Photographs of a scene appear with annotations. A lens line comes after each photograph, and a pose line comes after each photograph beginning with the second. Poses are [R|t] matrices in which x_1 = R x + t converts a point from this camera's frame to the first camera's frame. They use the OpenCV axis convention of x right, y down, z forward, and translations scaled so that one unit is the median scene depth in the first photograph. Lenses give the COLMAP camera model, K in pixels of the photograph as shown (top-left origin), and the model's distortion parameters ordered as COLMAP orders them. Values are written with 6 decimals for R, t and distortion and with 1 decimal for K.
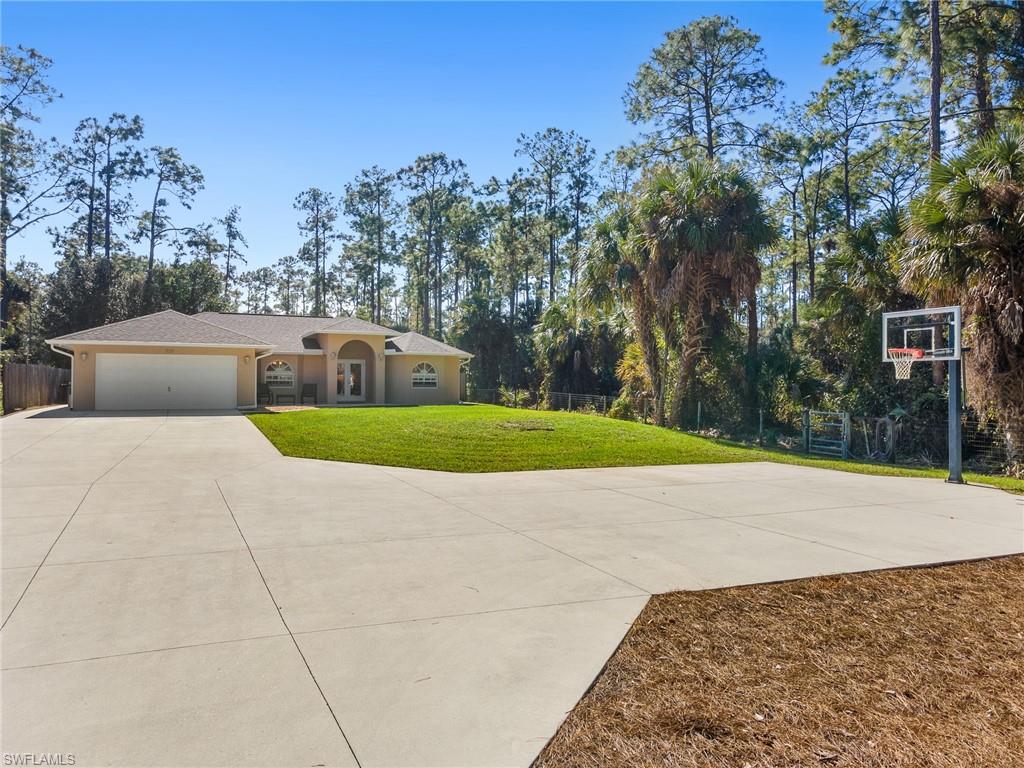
lens RADIAL K [[740.5, 0, 513.9], [0, 740.5, 380.1], [0, 0, 1]] dist [0.009152, 0.040118]
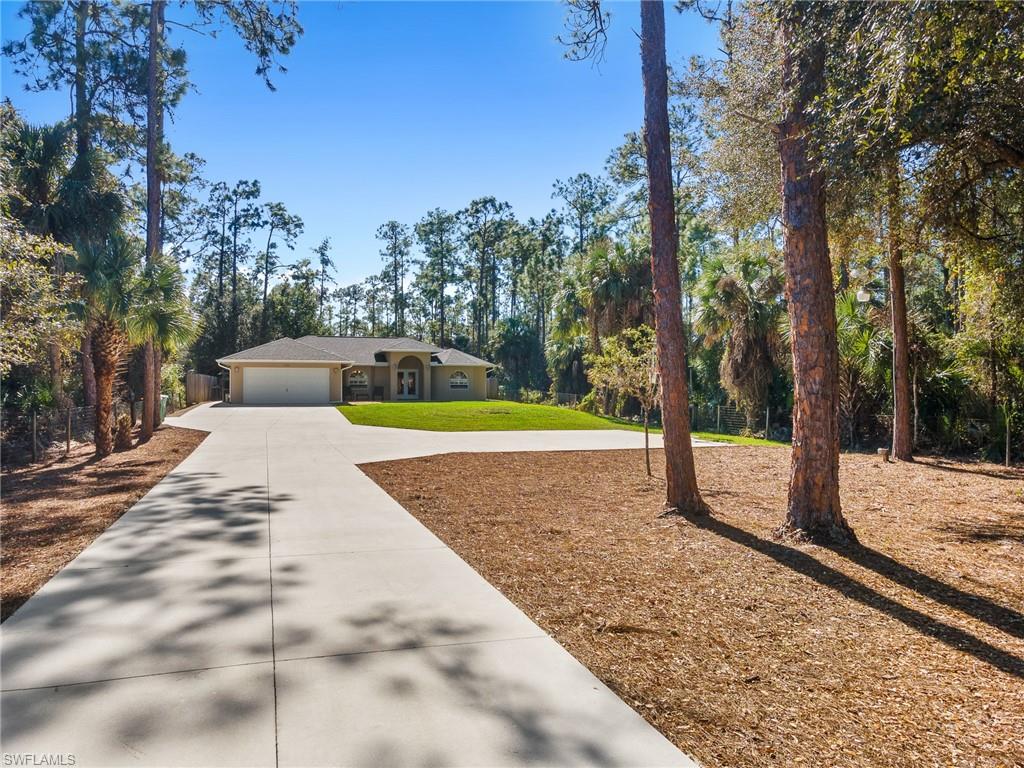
lens RADIAL K [[740.5, 0, 518.1], [0, 740.5, 388.1], [0, 0, 1]] dist [0.009152, 0.040118]
pose [[0.993922, -0.002098, -0.110070, 0.086039], [0.002894, 0.999971, 0.007072, -0.000620], [0.110052, -0.007348, 0.993899, -0.224890]]
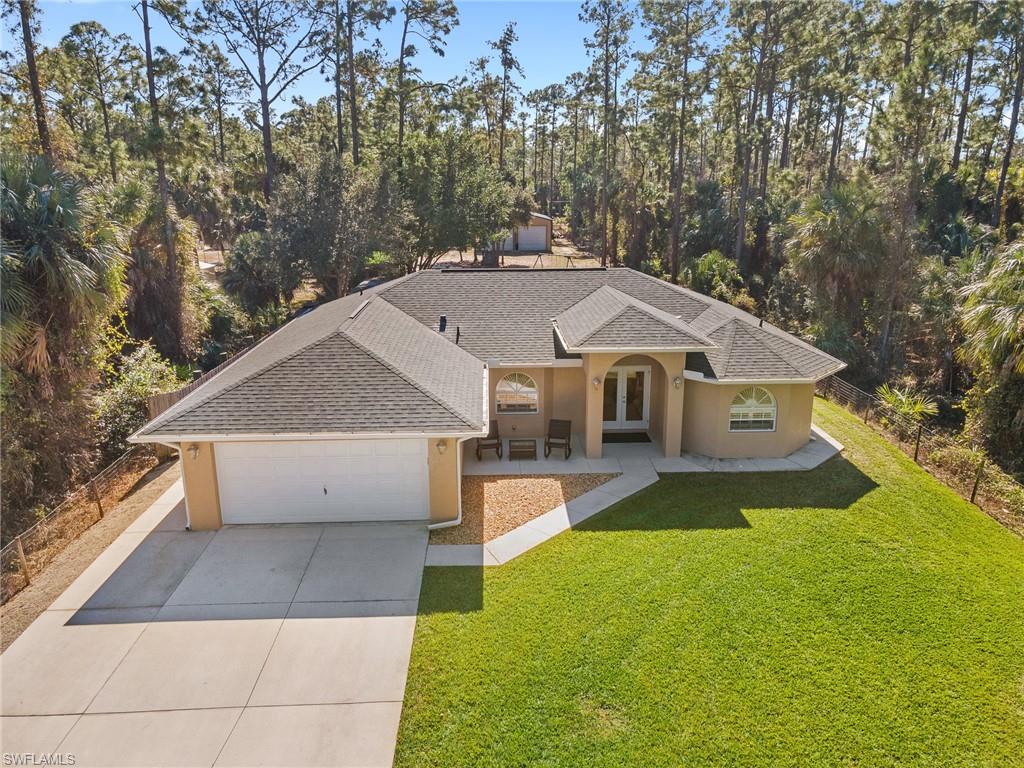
lens RADIAL K [[740.5, 0, 513.2], [0, 740.5, 380.2], [0, 0, 1]] dist [0.009152, 0.040118]
pose [[0.924365, 0.091005, -0.370496, -0.048411], [0.012449, 0.963421, 0.267703, -0.110812], [0.381306, -0.252067, 0.889420, 0.251254]]
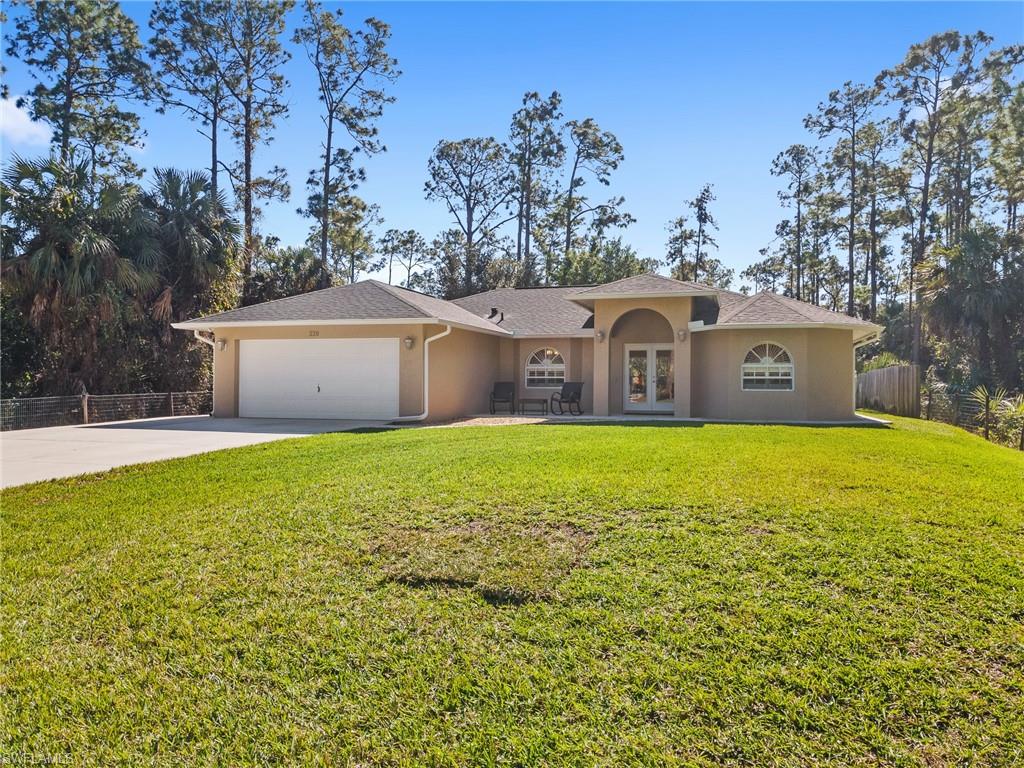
lens RADIAL K [[740.5, 0, 515.6], [0, 740.5, 382.9], [0, 0, 1]] dist [0.009152, 0.040118]
pose [[0.746227, -0.002301, -0.665687, 0.061519], [0.000998, 0.999997, -0.002337, 0.004026], [0.665691, 0.001080, 0.746227, 0.283213]]
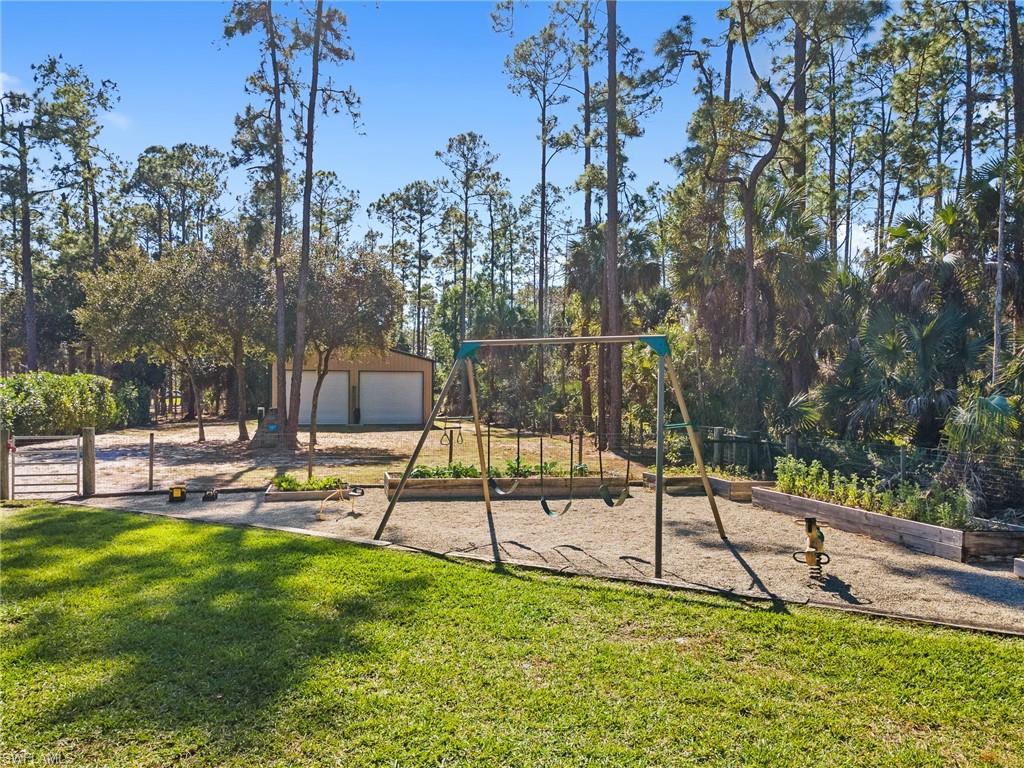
lens RADIAL K [[740.5, 0, 514.4], [0, 740.5, 387.7], [0, 0, 1]] dist [0.009152, 0.040118]
pose [[0.981964, -0.004698, -0.189008, -0.352465], [0.005285, 0.999983, 0.002604, 0.006627], [0.188993, -0.003556, 0.981972, 1.022771]]
